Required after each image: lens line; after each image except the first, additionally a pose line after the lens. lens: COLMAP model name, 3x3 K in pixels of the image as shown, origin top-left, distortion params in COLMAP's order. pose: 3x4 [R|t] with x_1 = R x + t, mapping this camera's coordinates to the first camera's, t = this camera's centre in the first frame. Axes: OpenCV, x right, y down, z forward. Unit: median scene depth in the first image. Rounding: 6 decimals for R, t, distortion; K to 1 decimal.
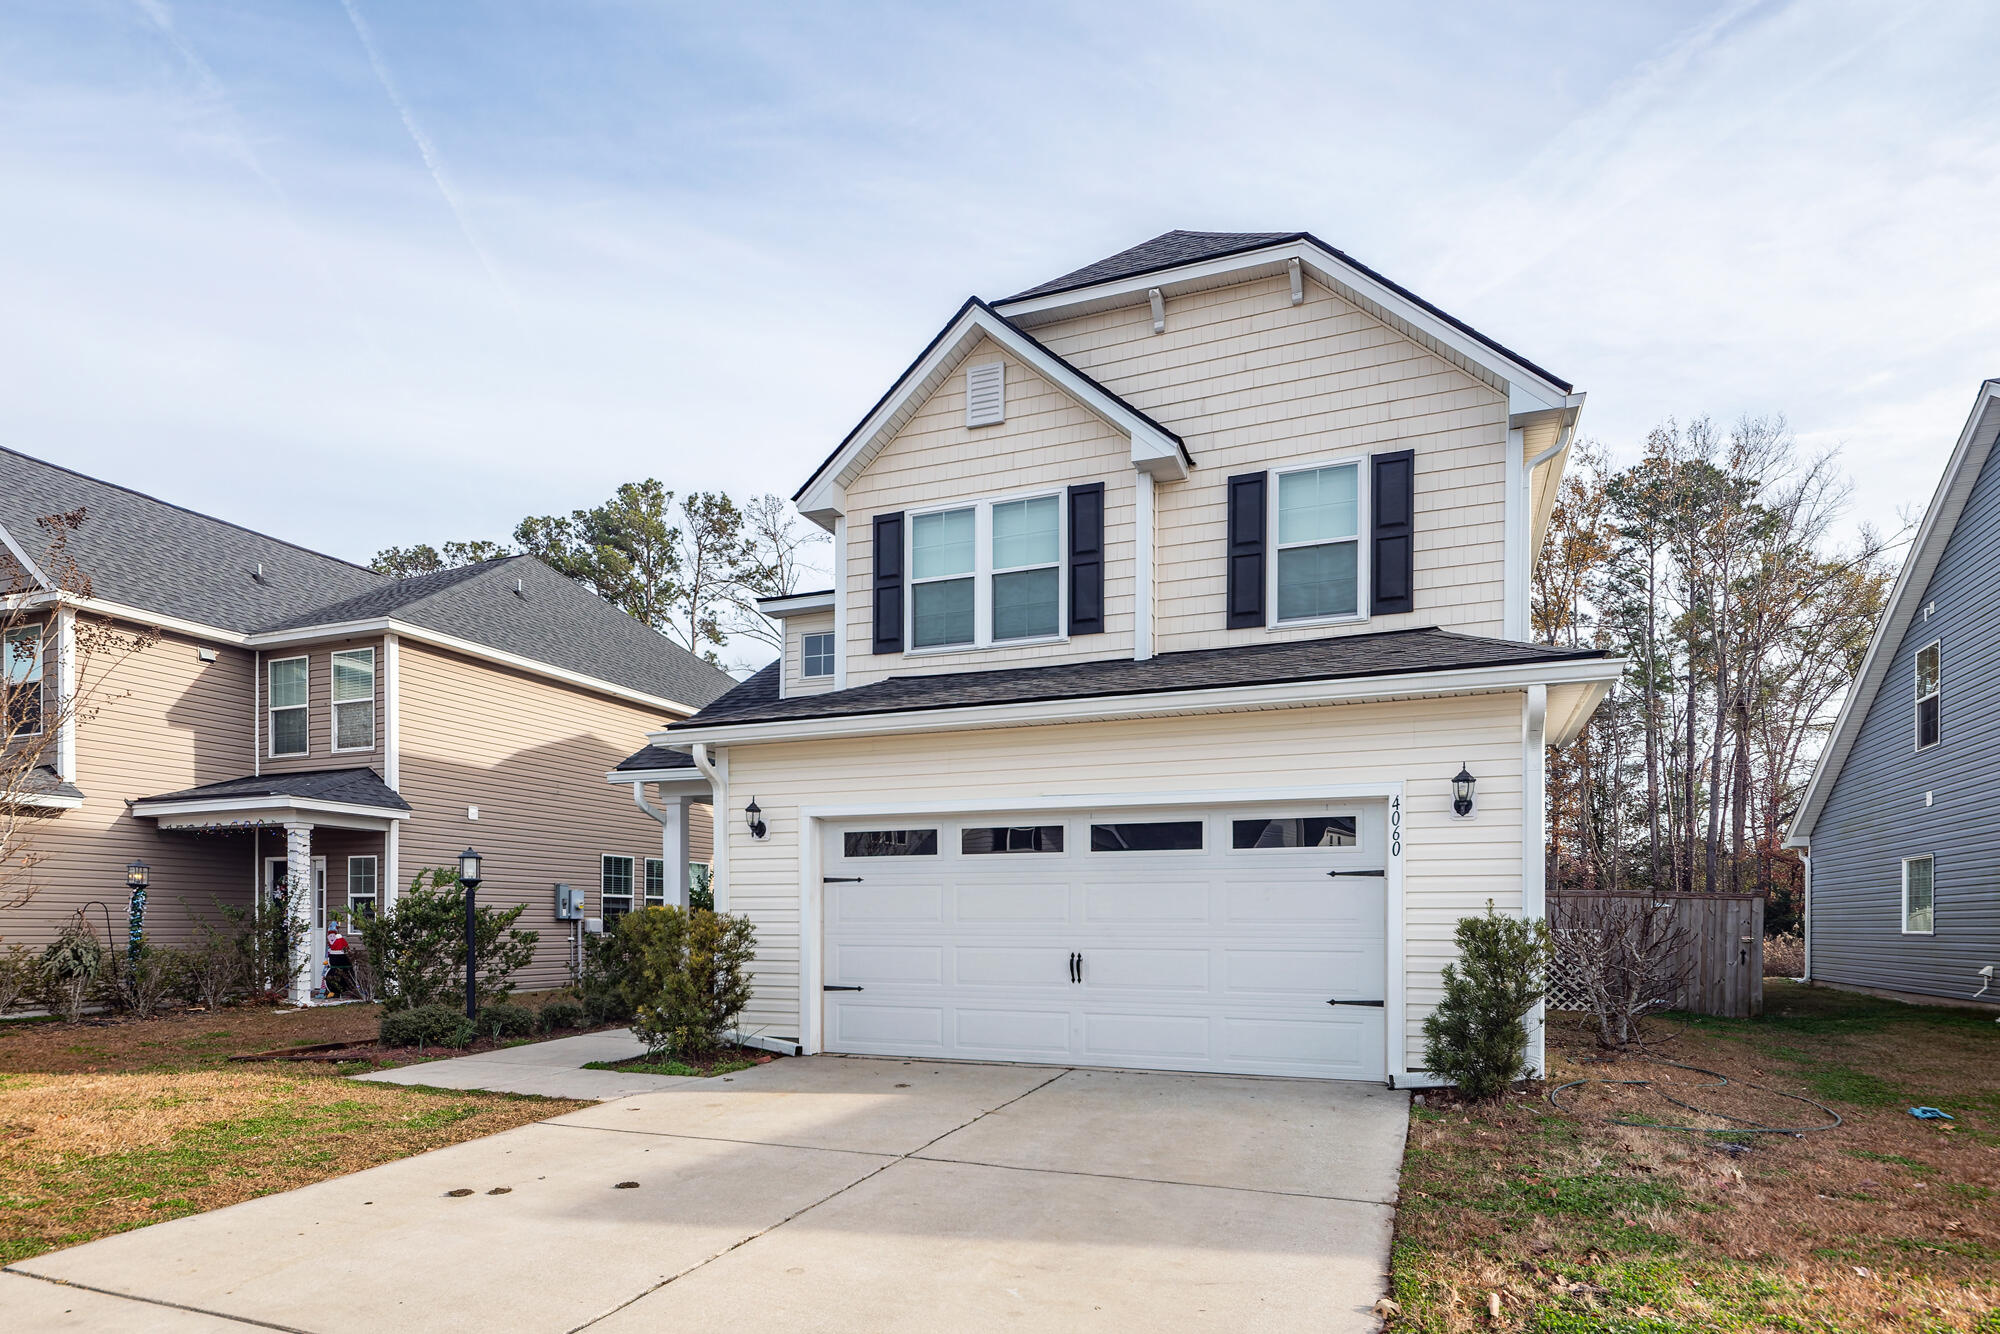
lens RADIAL K [[1061.0, 0, 1000.0], [0, 1061.0, 667.0], [0, 0, 1]] dist [0.000784, 0.000026]
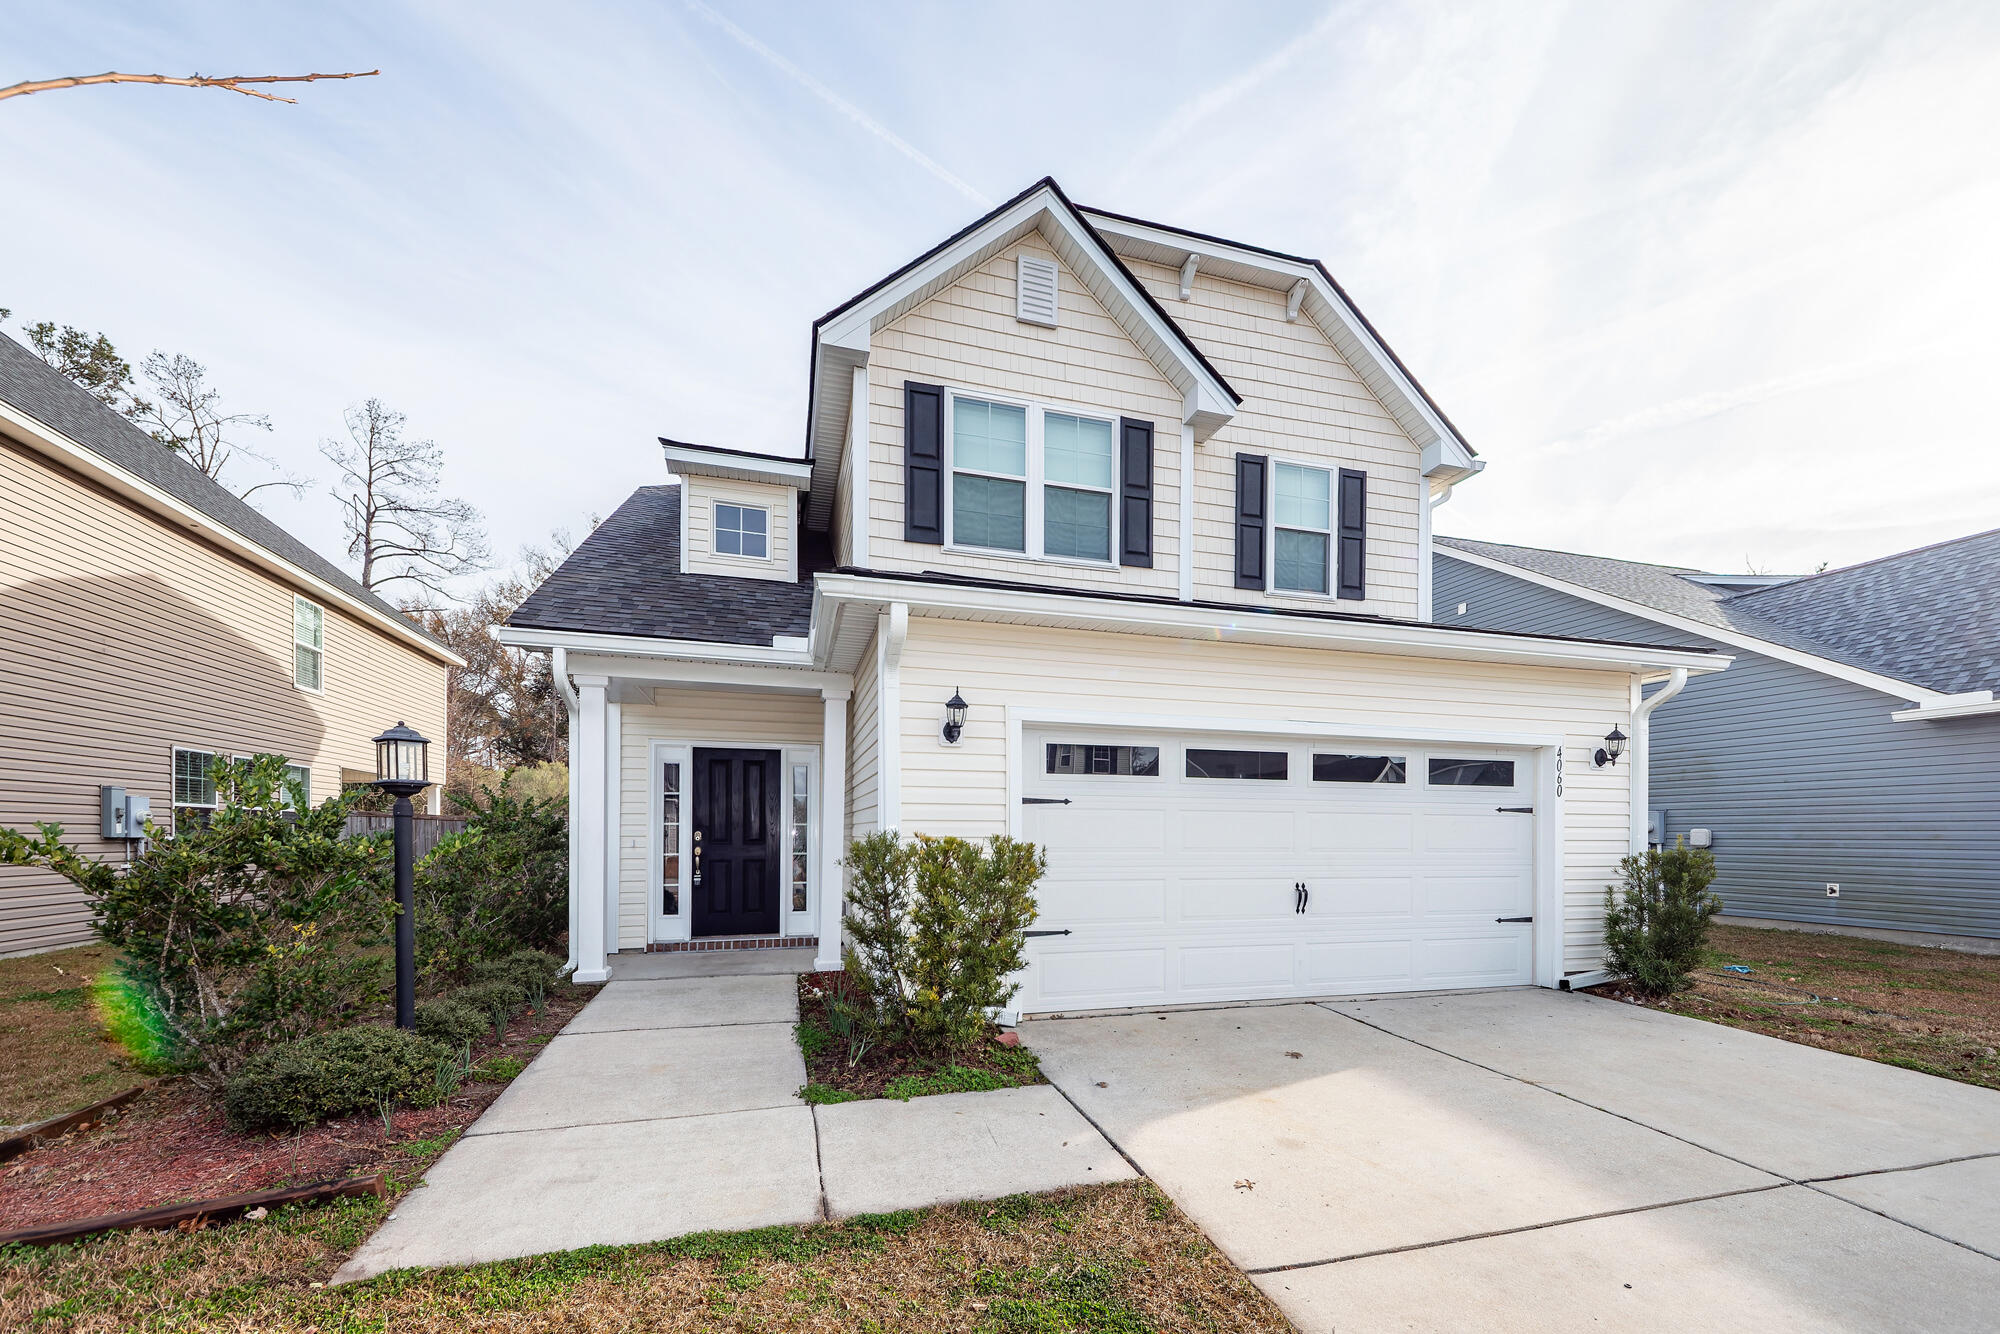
lens RADIAL K [[775.3, 0, 999.2], [0, 775.3, 705.9], [0, 0, 1]] dist [0.026924, -0.011754]
pose [[0.795133, 0.098806, 0.598331, -0.442873], [-0.145020, 0.988992, 0.029402, 0.095559], [-0.588840, -0.110148, 0.800709, 0.454863]]
